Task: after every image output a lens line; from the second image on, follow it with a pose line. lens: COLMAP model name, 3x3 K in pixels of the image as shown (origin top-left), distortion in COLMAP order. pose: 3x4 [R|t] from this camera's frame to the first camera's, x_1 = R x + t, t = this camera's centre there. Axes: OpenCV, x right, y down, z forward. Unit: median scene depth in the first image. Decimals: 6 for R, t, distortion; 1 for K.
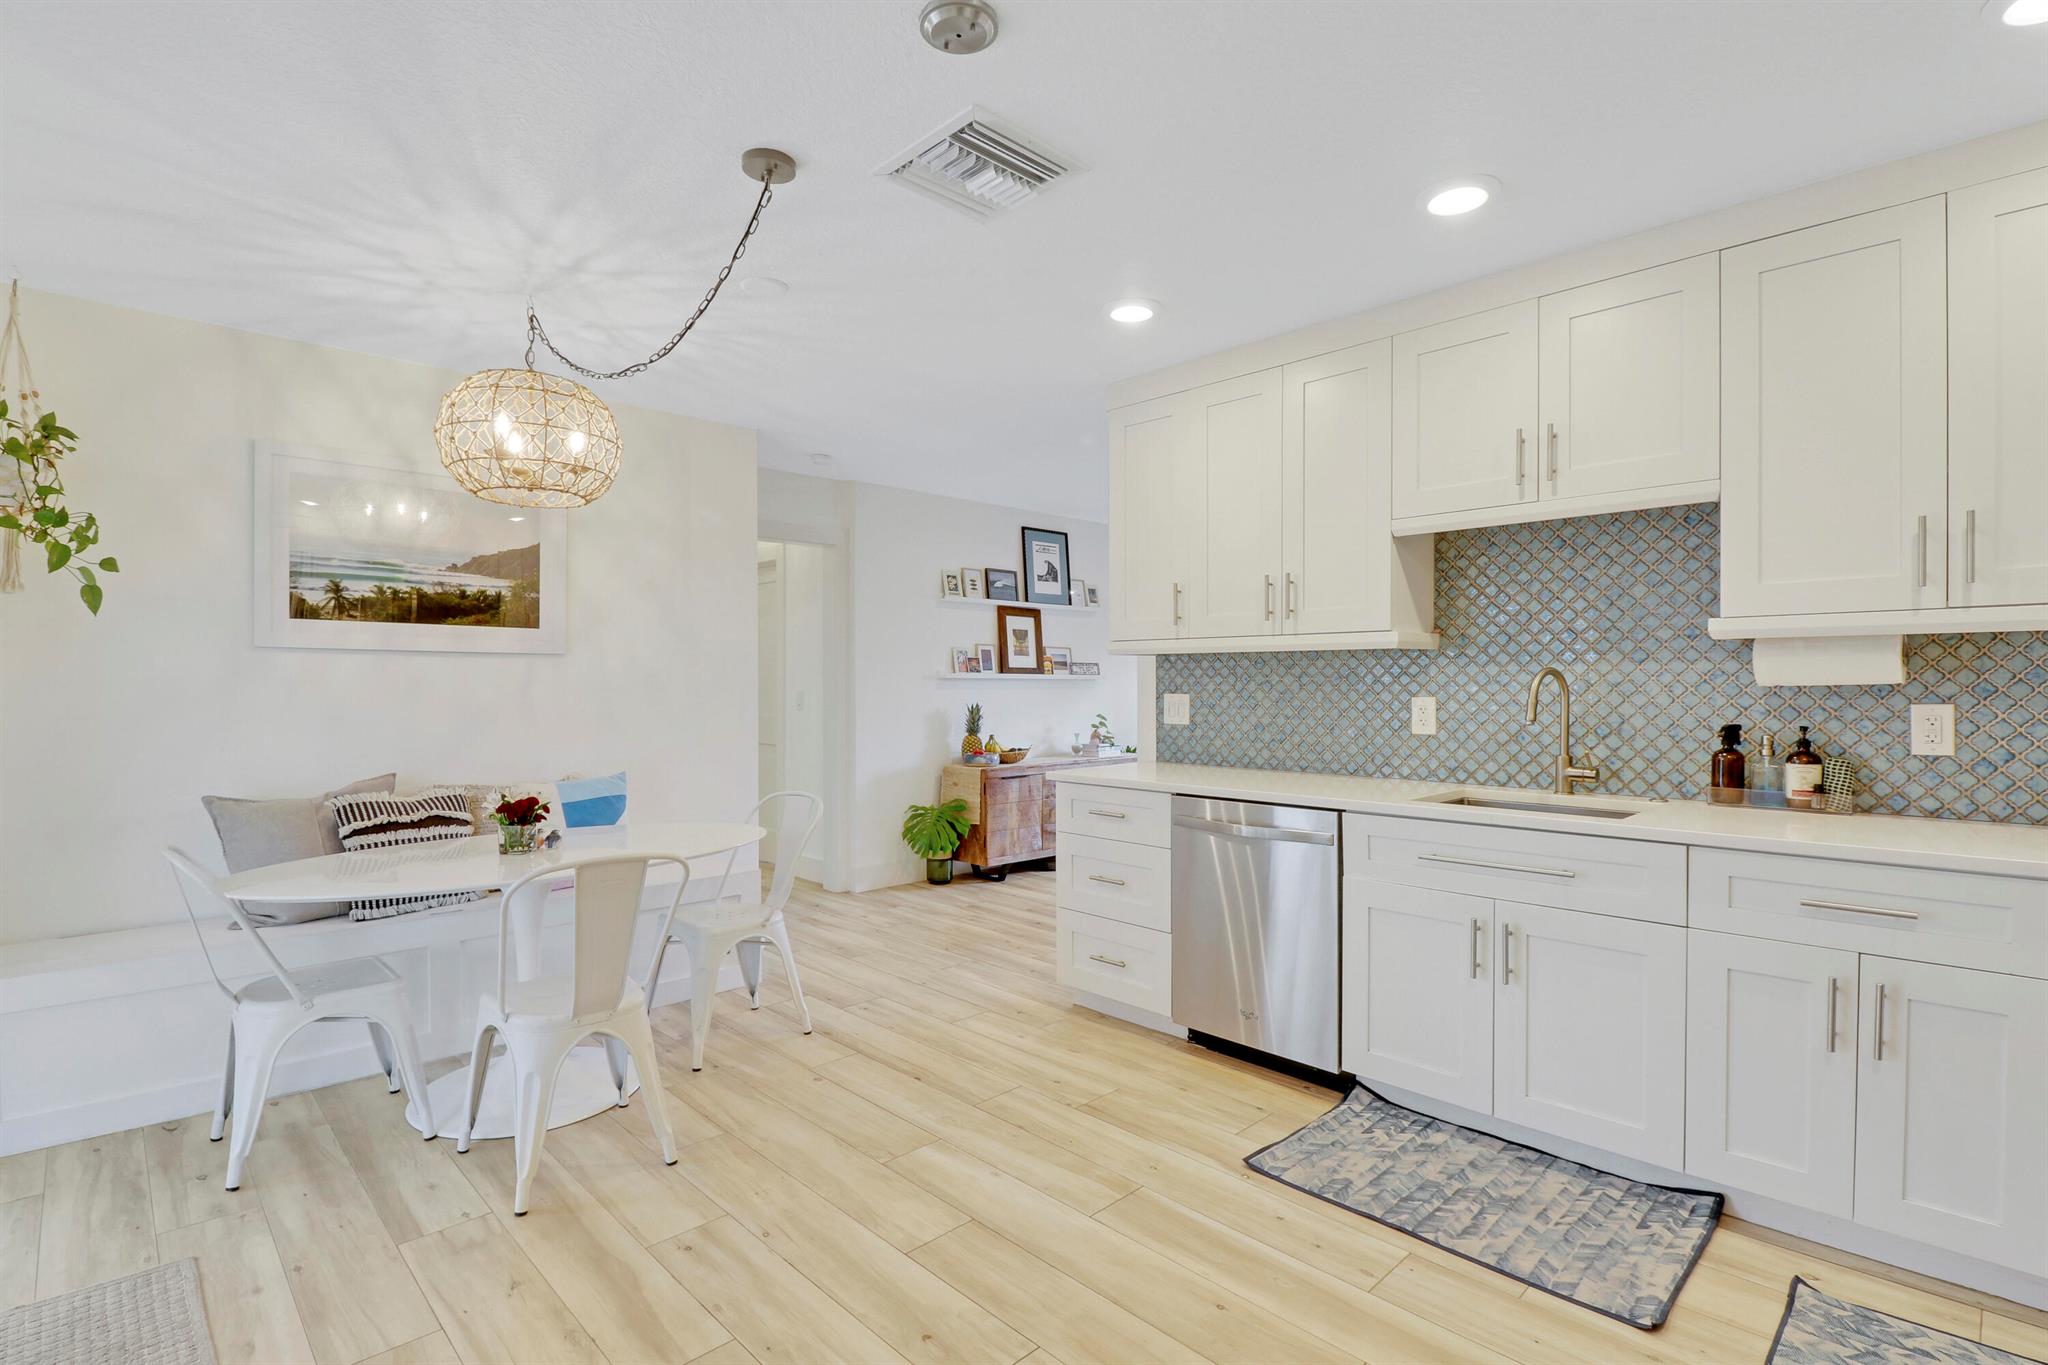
lens RADIAL K [[978.6, 0, 1022.3], [0, 978.6, 681.0], [0, 0, 1]] dist [-0.000085, -0.000661]
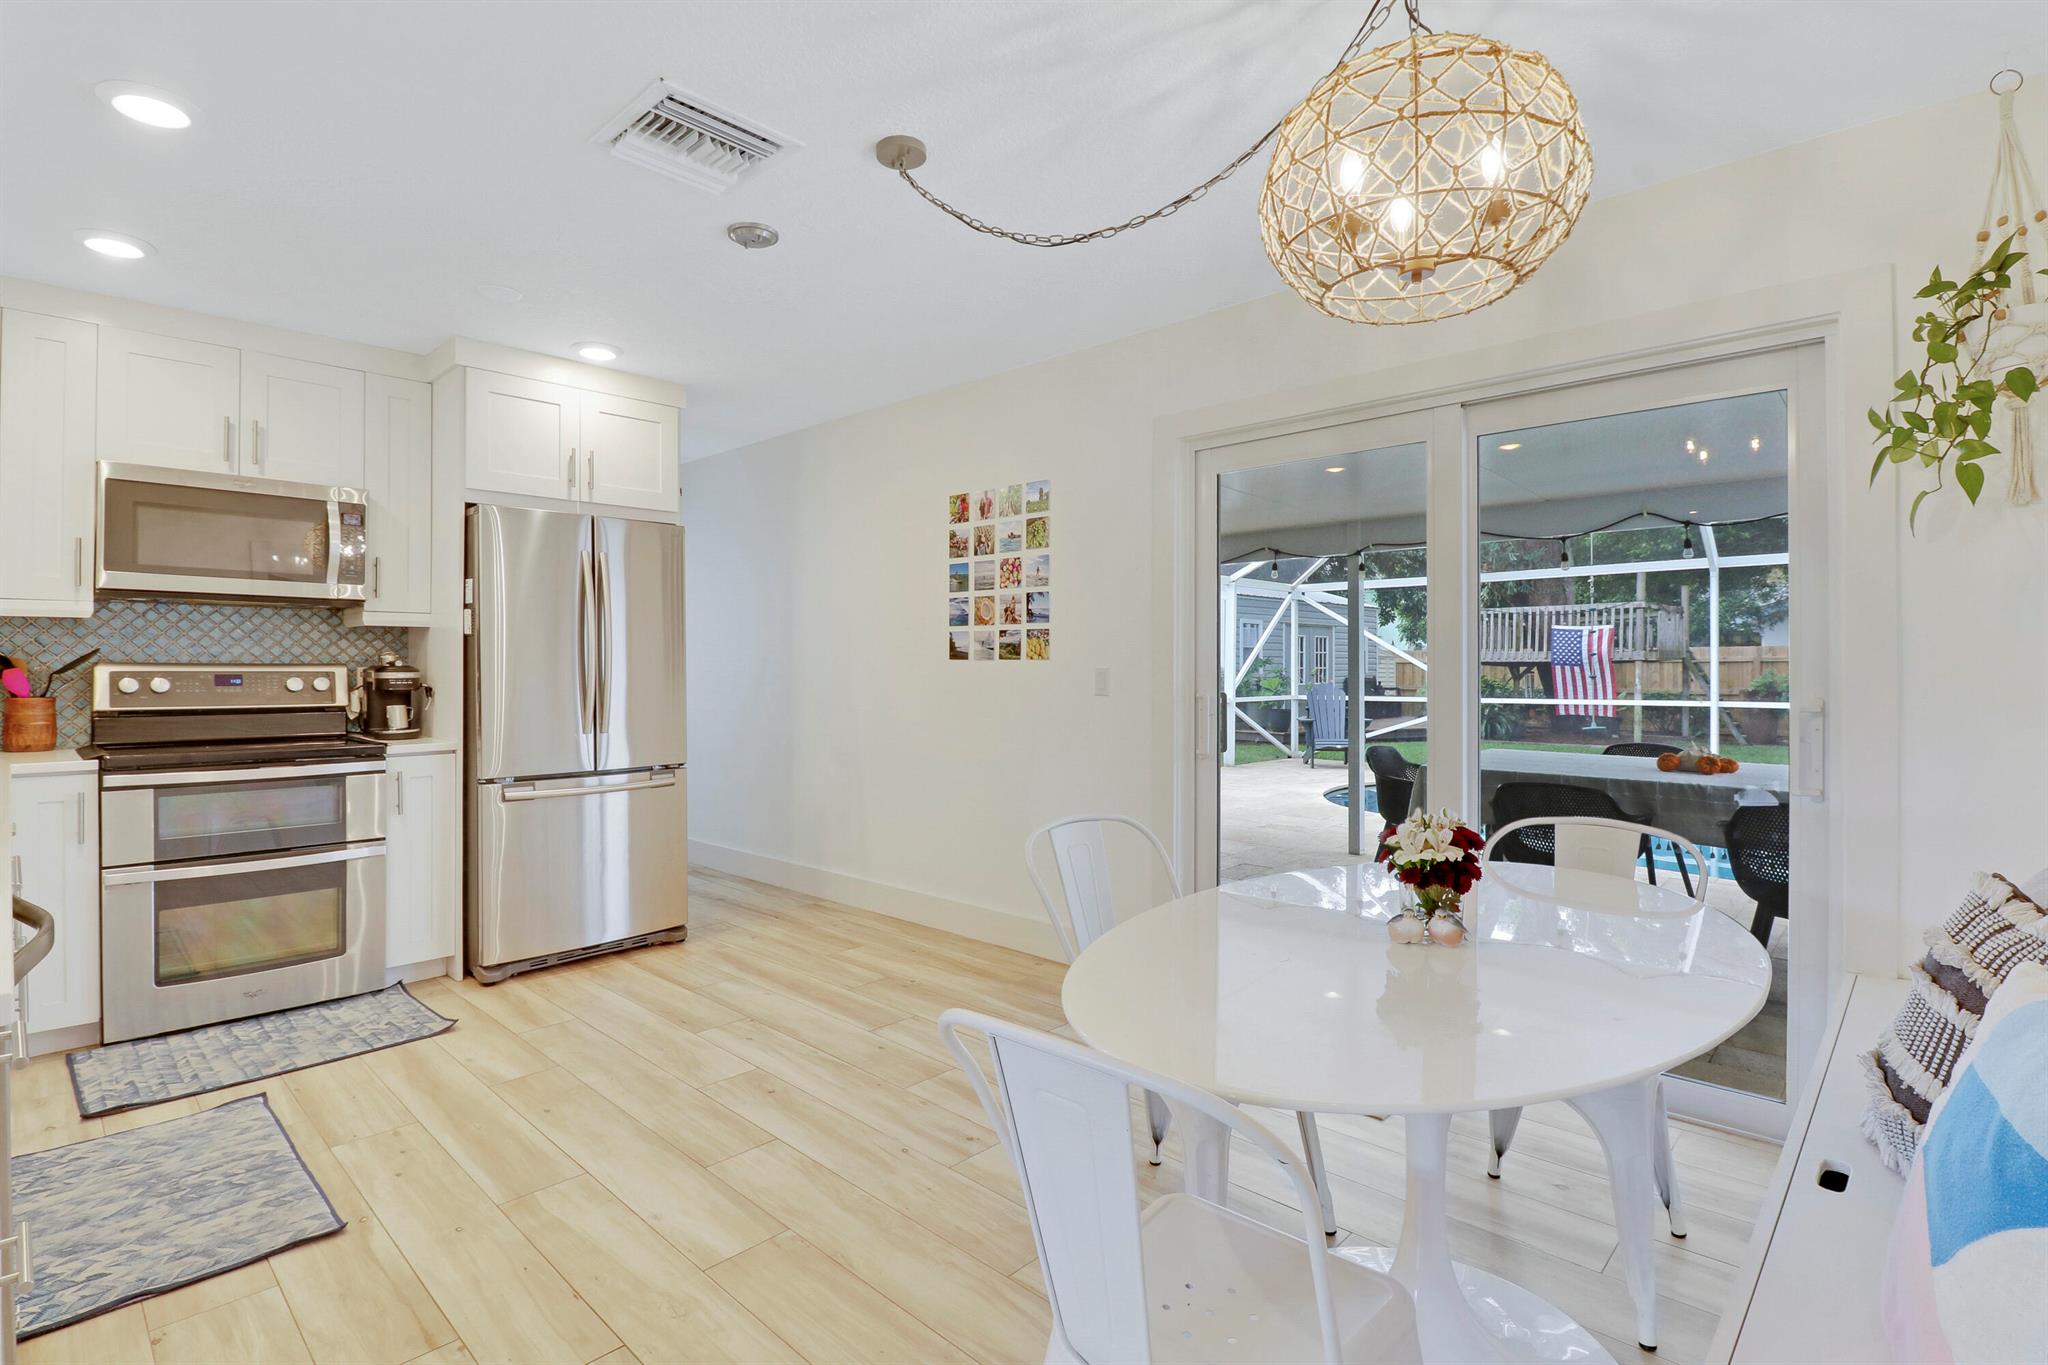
lens RADIAL K [[978.6, 0, 1027.0], [0, 978.6, 670.9], [0, 0, 1]] dist [-0.000085, -0.000661]
pose [[-0.998887, 0.015277, -0.044615, -0.333681], [0.014660, 0.999793, 0.014128, 0.022637], [0.044822, 0.013458, -0.998904, 1.946471]]
